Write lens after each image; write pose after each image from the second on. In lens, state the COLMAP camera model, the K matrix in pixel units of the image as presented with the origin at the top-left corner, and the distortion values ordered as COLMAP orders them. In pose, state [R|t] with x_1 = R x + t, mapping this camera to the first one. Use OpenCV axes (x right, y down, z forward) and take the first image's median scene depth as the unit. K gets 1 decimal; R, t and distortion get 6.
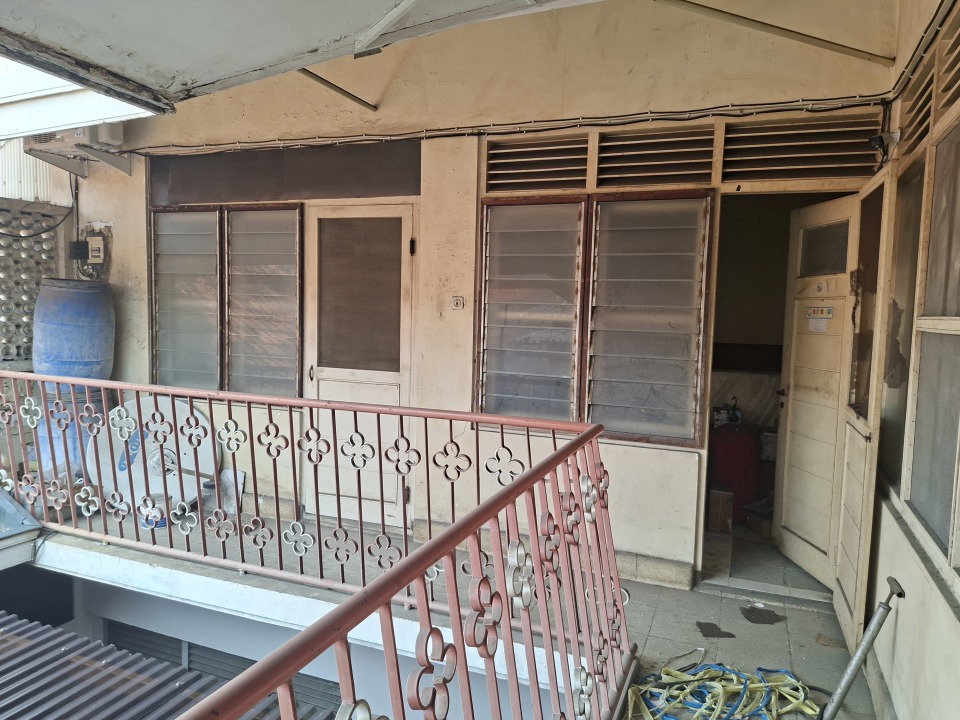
lens RADIAL K [[656.1, 0, 489.1], [0, 656.1, 355.0], [0, 0, 1]] dist [0.095921, -0.118382]
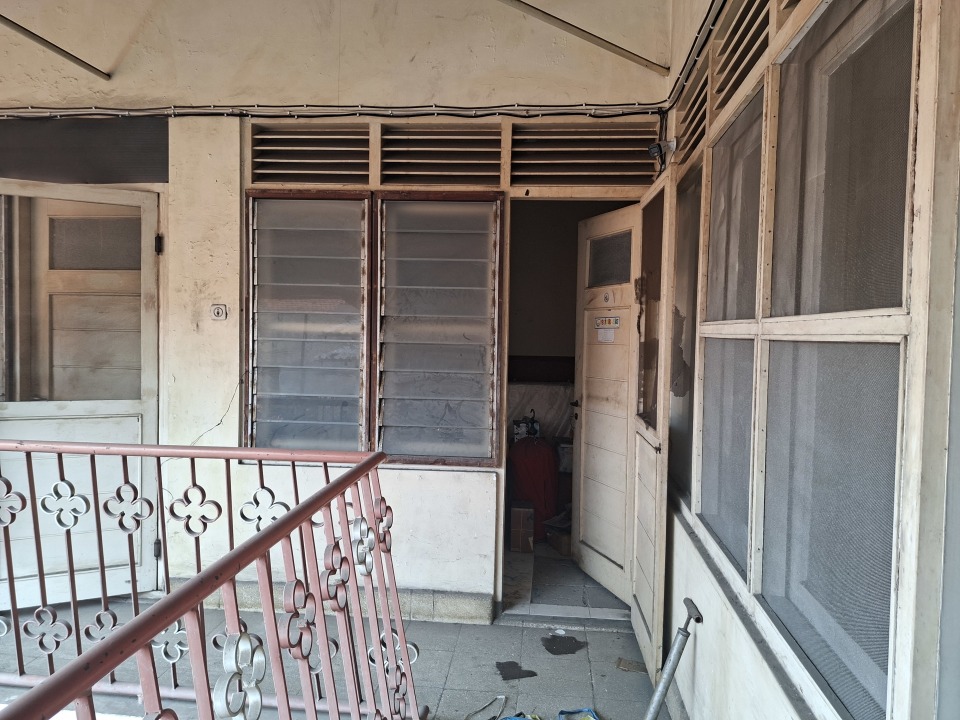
lens RADIAL K [[644.3, 0, 482.1], [0, 644.3, 345.7], [0, 0, 1]] dist [0.097516, -0.112225]
pose [[0.964008, -0.014964, 0.265453, 0.056799], [0.025447, 0.999024, -0.036099, 0.001595], [-0.264654, 0.041555, 0.963448, 0.118661]]
